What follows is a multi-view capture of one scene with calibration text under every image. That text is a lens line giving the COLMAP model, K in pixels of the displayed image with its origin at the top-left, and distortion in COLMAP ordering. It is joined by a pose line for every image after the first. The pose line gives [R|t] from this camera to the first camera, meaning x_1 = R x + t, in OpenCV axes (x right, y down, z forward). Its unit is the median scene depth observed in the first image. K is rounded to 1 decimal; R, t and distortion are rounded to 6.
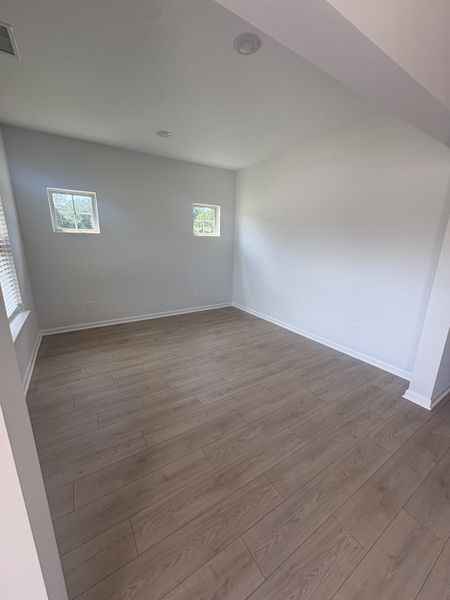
lens RADIAL K [[238.8, 0, 226.9], [0, 238.8, 300.9], [0, 0, 1]] dist [0.002024, 0.000069]
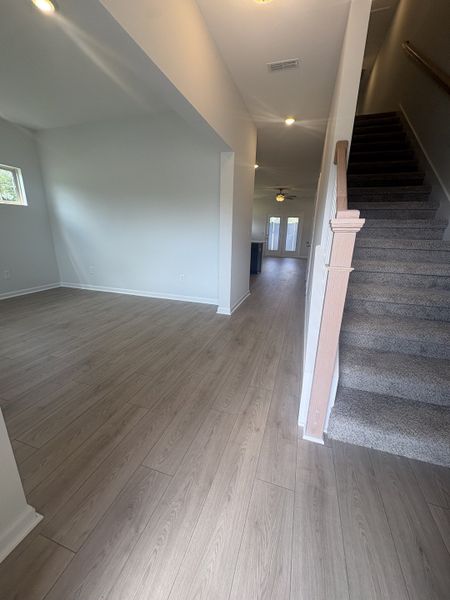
lens RADIAL K [[238.8, 0, 226.9], [0, 238.8, 300.9], [0, 0, 1]] dist [0.002024, 0.000069]
pose [[0.774863, -0.179752, 0.606033, -0.128183], [0.151365, 0.983588, 0.098203, 0.206503], [-0.613739, 0.015639, 0.789354, -0.257687]]
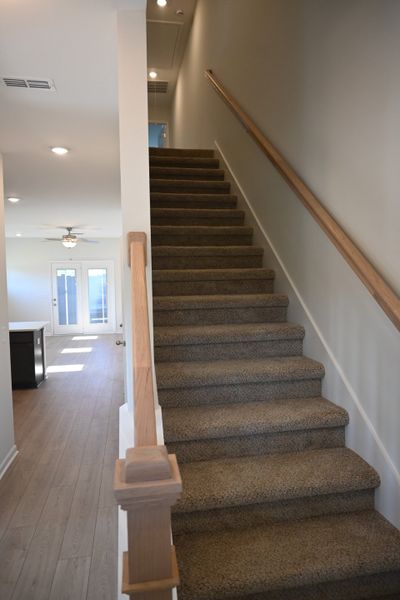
lens RADIAL K [[405.9, 0, 200.0], [0, 405.9, 300.0], [0, 0, 1]] dist [-0.004819, -0.000747]
pose [[0.386079, -0.082978, 0.918726, 0.085355], [0.253072, 0.967261, -0.018988, -0.024172], [-0.887072, 0.239834, 0.394439, -0.255693]]
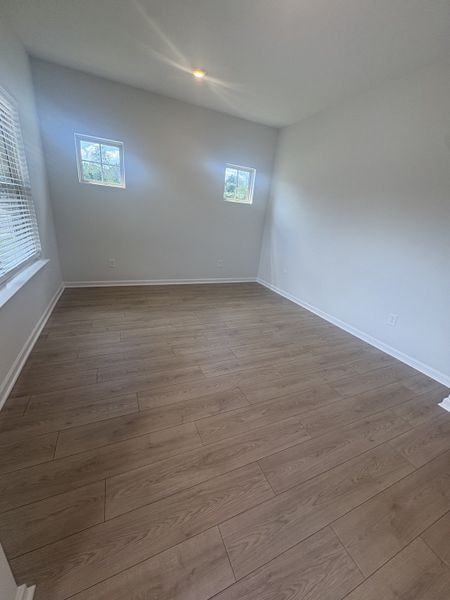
lens RADIAL K [[238.8, 0, 226.9], [0, 238.8, 300.9], [0, 0, 1]] dist [0.002024, 0.000069]
pose [[0.986411, 0.122157, -0.109866, 0.049668], [-0.111620, 0.988963, 0.097435, 0.042540], [0.120556, -0.083848, 0.989159, 0.114880]]
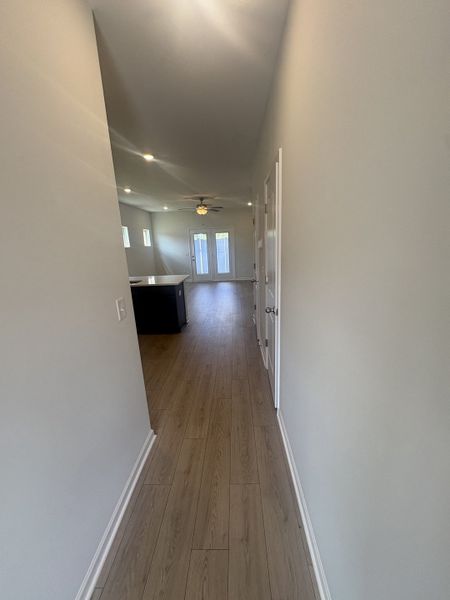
lens RADIAL K [[238.8, 0, 226.9], [0, 238.8, 300.9], [0, 0, 1]] dist [0.002024, 0.000069]
pose [[0.567299, -0.241565, 0.787285, 0.938856], [0.258683, 0.959892, 0.108126, -0.144028], [-0.781828, 0.142317, 0.607035, 0.494122]]
